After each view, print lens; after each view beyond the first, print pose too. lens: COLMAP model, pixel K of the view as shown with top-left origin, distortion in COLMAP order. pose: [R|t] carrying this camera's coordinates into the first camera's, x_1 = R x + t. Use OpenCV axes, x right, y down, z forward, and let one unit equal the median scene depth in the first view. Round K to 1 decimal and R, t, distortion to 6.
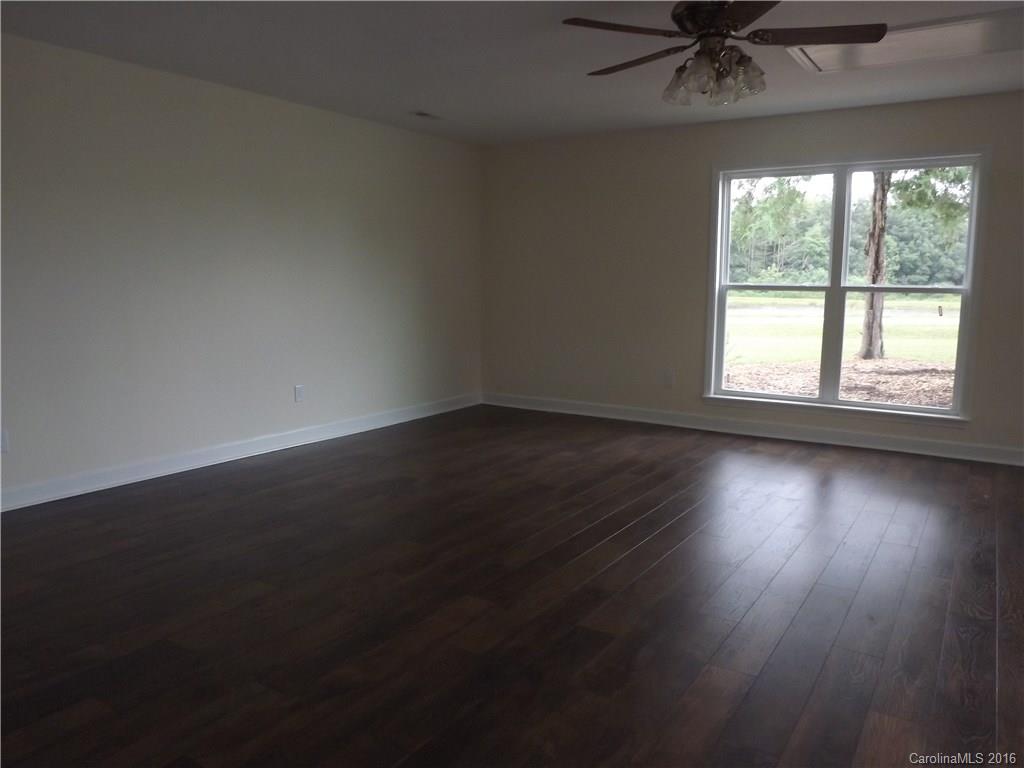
lens RADIAL K [[777.7, 0, 512.0], [0, 777.7, 384.0], [0, 0, 1]] dist [-0.053543, 0.000114]
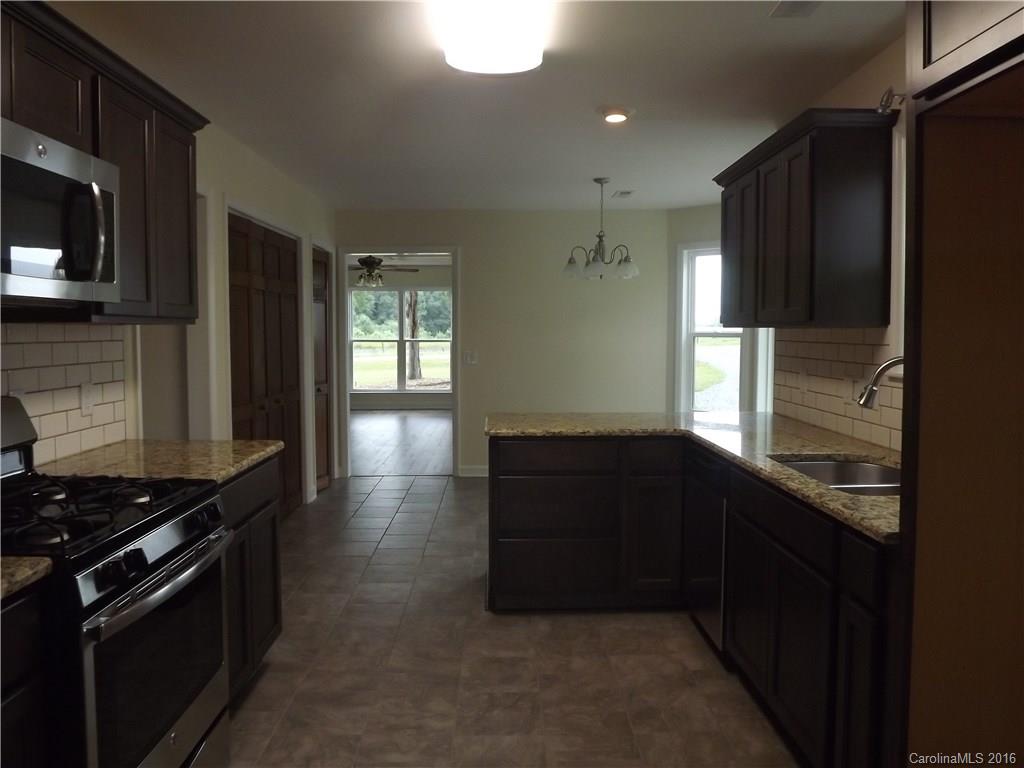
lens RADIAL K [[777.7, 0, 512.0], [0, 777.7, 384.0], [0, 0, 1]] dist [-0.053543, 0.000114]
pose [[0.840693, -0.046263, 0.539532, -0.265775], [0.076580, 0.996488, -0.033881, 0.051508], [-0.536069, 0.069801, 0.841283, -0.531045]]
